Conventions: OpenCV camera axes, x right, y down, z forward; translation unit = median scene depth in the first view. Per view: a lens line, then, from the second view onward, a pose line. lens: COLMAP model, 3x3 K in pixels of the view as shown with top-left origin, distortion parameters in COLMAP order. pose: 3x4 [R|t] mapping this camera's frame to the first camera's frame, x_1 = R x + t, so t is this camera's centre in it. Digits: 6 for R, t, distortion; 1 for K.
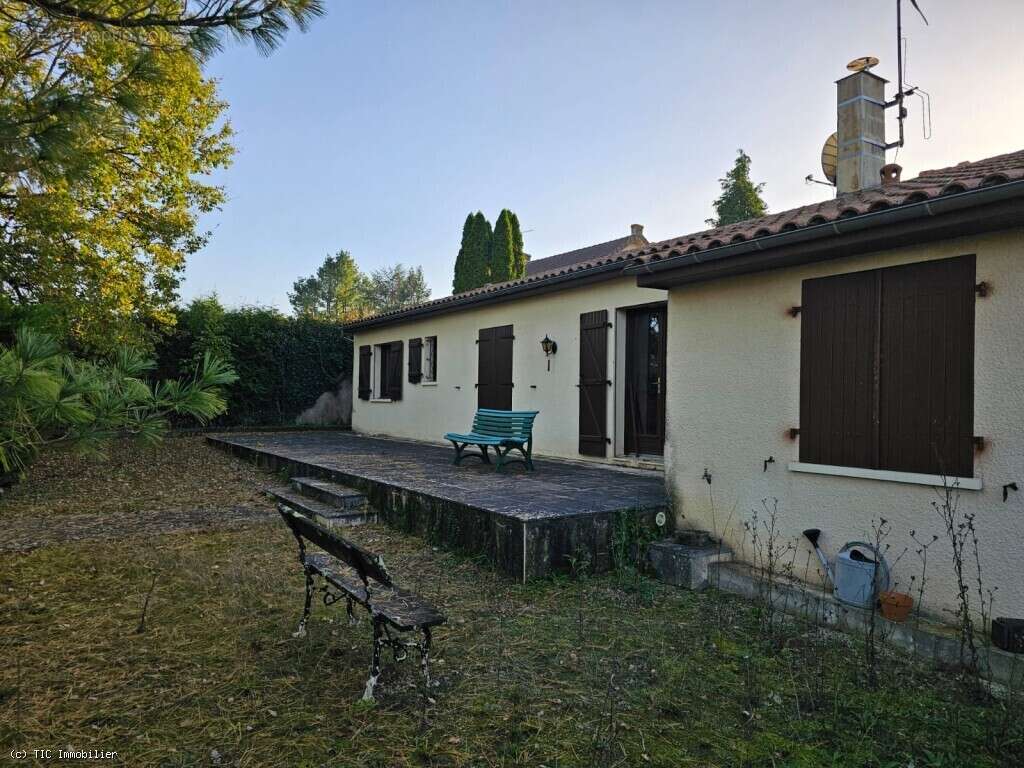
lens RADIAL K [[662.6, 0, 499.6], [0, 662.6, 393.5], [0, 0, 1]] dist [0.055651, 0.000041]
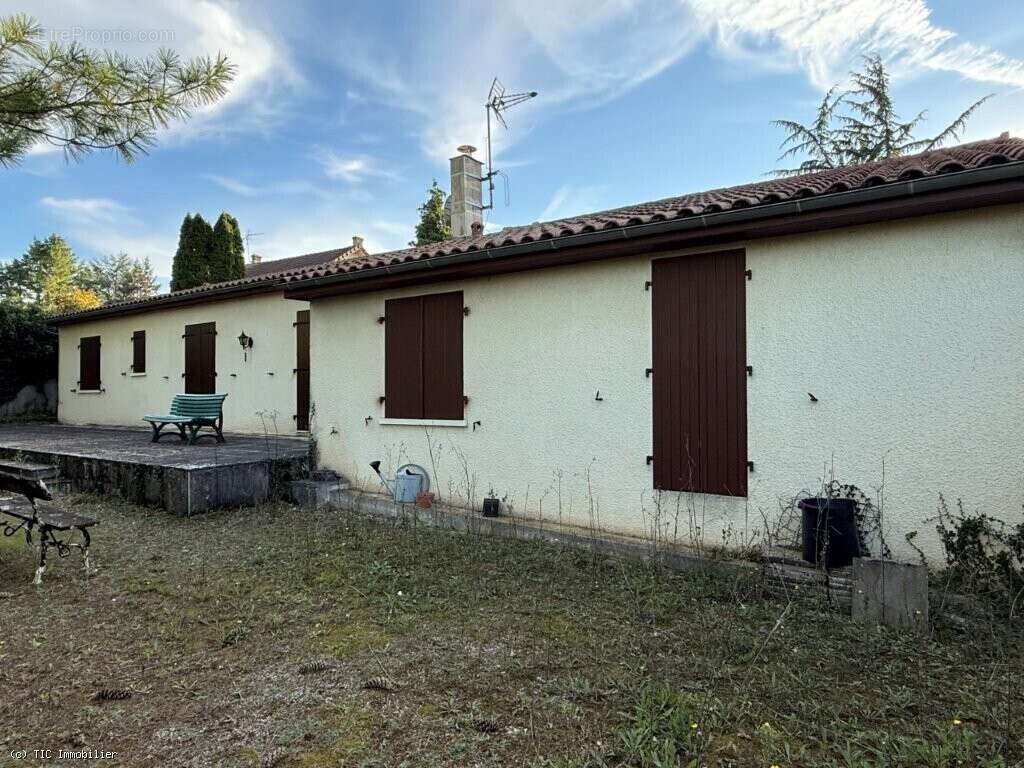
lens RADIAL K [[639.3, 0, 512.0], [0, 639.3, 384.0], [0, 0, 1]] dist [-0.000585, 0.001474]
pose [[0.929542, -0.015698, 0.368383, 0.114020], [0.017628, 0.999843, -0.001876, 0.020278], [-0.368296, 0.008238, 0.929672, -0.299030]]
